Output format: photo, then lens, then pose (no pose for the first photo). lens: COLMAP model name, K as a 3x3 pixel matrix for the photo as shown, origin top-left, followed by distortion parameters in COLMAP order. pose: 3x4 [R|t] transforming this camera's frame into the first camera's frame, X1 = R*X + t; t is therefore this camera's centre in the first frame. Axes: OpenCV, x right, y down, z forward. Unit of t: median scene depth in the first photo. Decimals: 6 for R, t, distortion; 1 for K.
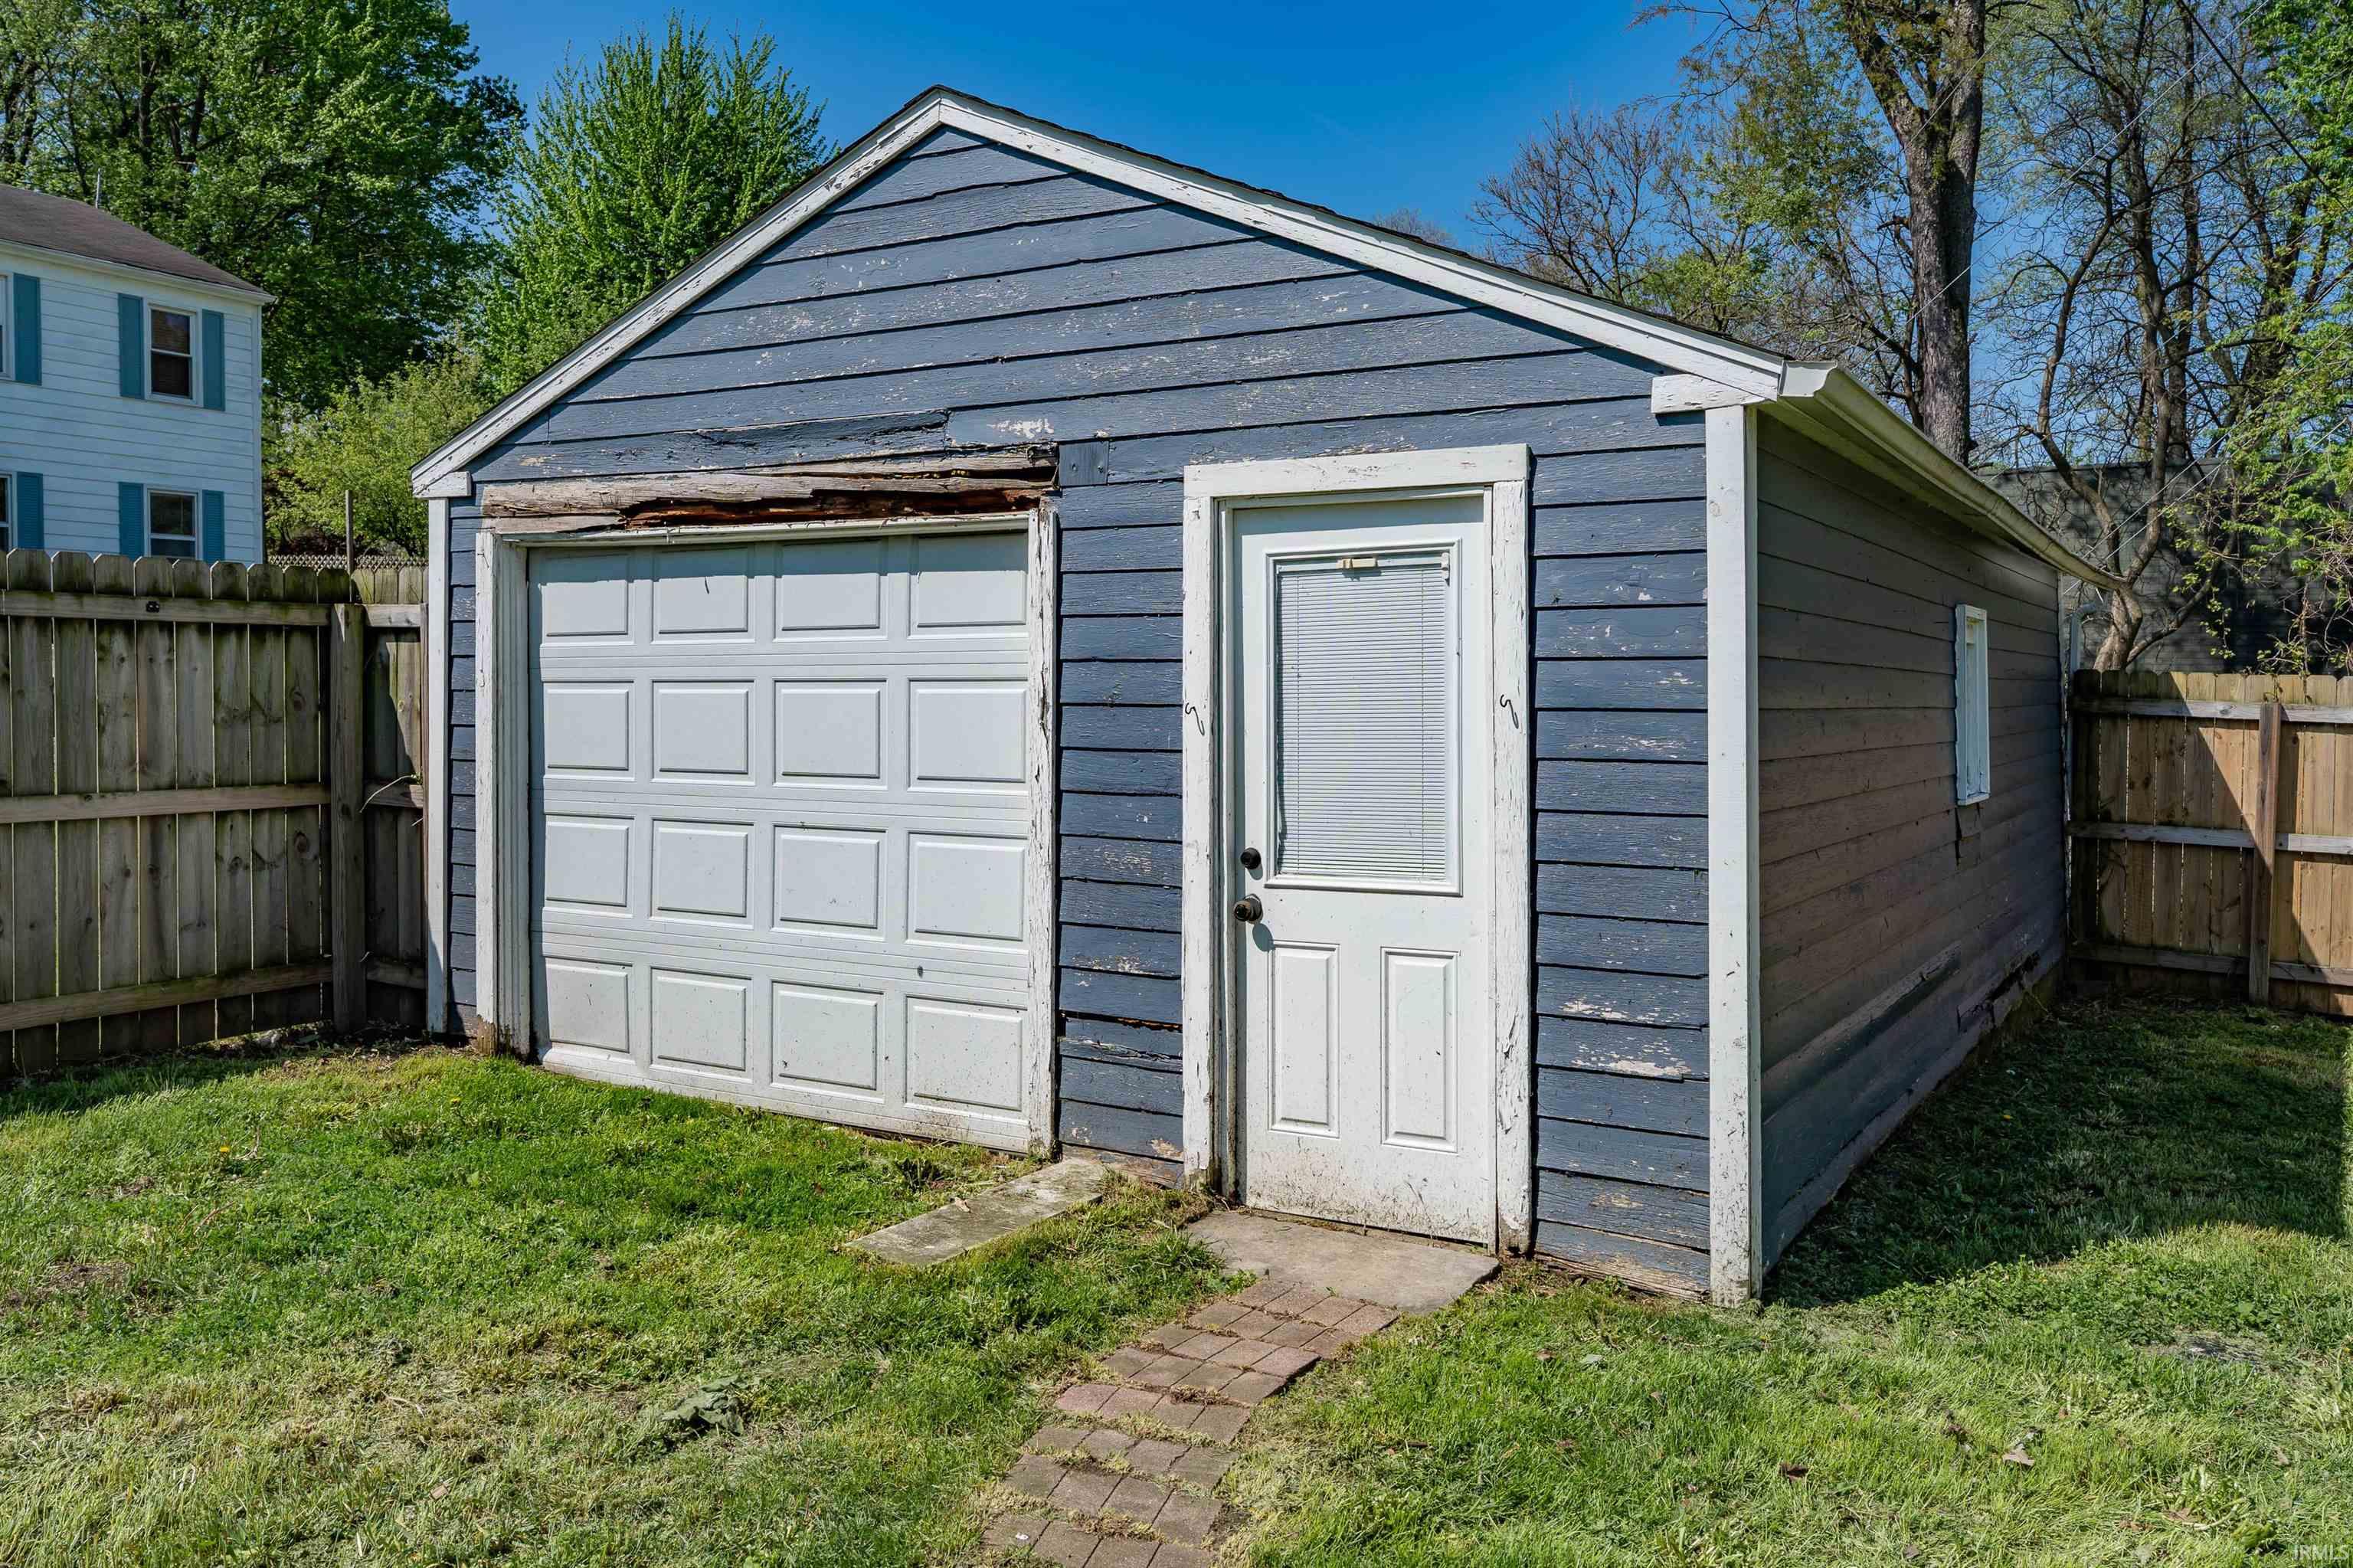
lens RADIAL K [[1847.9, 0, 1180.0], [0, 1847.9, 769.2], [0, 0, 1]] dist [-0.002282, -0.000976]
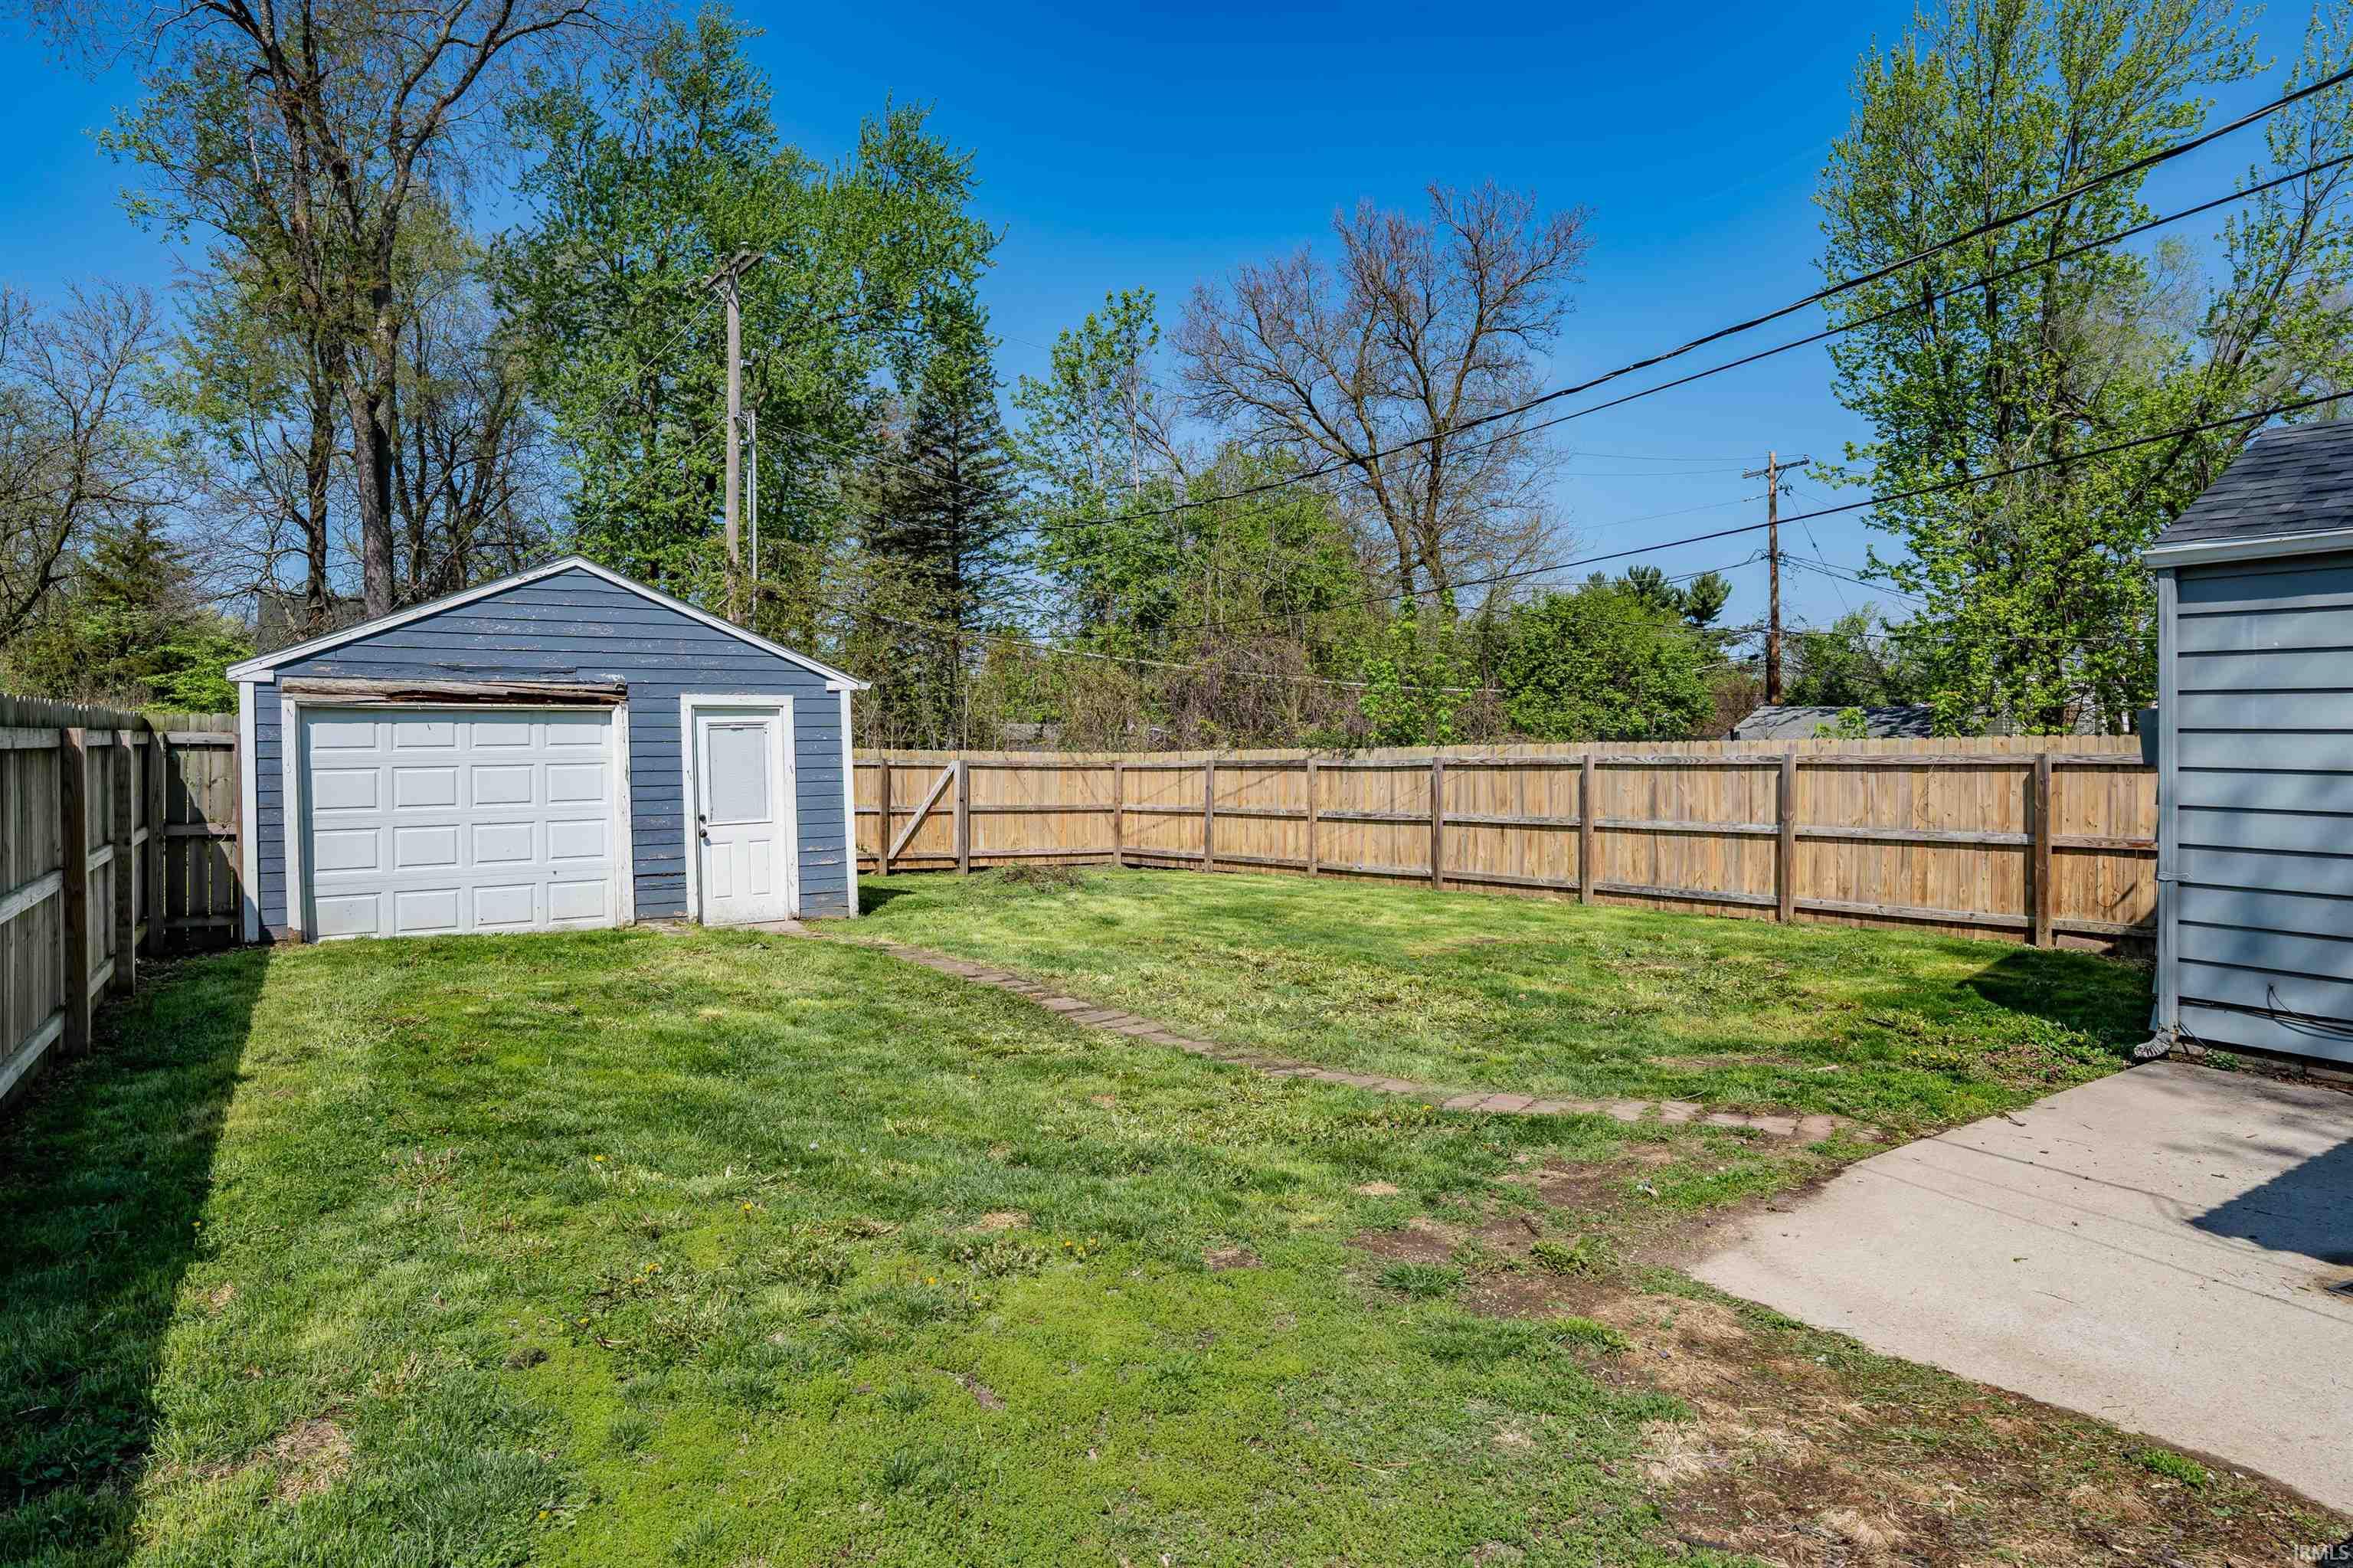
lens RADIAL K [[1316.4, 0, 1164.5], [0, 1316.4, 773.7], [0, 0, 1]] dist [-0.011649, 0.006069]
pose [[0.445979, -0.038094, 0.894233, -1.512558], [0.042781, 0.998859, 0.021215, -0.038141], [-0.894021, 0.028794, 0.447099, -0.677434]]
